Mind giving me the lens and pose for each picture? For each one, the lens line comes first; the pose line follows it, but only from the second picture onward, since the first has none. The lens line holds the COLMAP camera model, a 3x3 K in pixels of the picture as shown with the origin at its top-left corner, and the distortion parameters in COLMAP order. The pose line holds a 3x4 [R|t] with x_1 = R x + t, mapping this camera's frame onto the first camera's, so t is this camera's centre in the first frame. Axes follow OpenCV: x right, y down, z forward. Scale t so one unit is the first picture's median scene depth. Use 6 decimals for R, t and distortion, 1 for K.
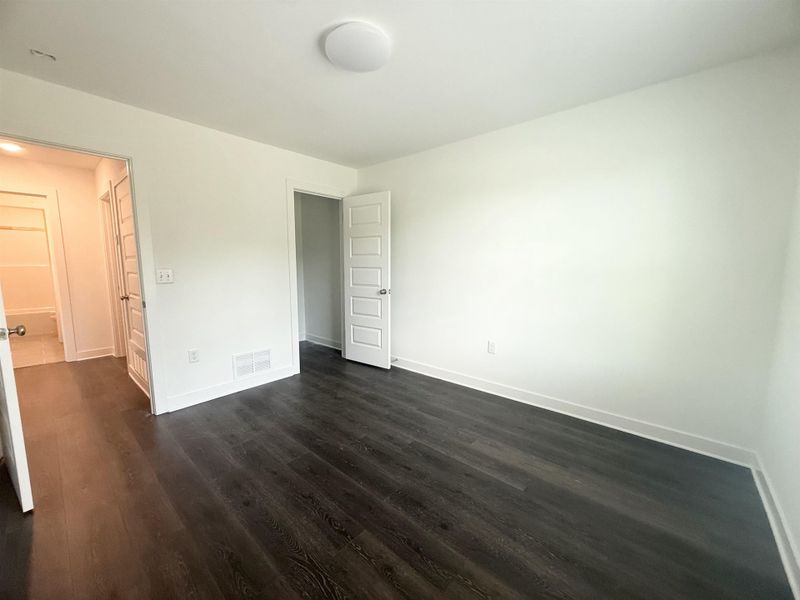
lens RADIAL K [[317.4, 0, 396.7], [0, 317.4, 299.9], [0, 0, 1]] dist [-0.000138, 0.000052]
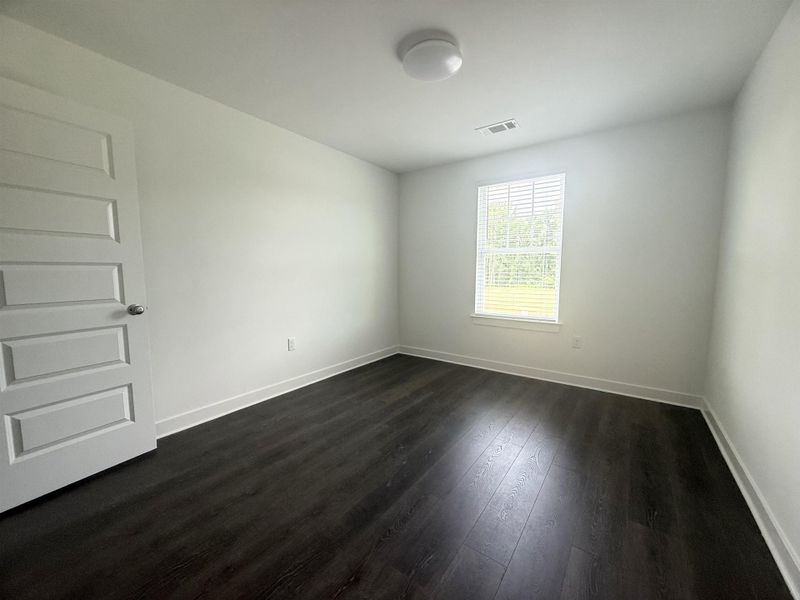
lens RADIAL K [[317.4, 0, 396.7], [0, 317.4, 299.9], [0, 0, 1]] dist [-0.000138, 0.000052]
pose [[-0.082423, -0.094479, 0.992109, -0.748386], [0.121724, 0.987089, 0.104114, -0.055761], [-0.989136, 0.129344, -0.069859, 0.759718]]
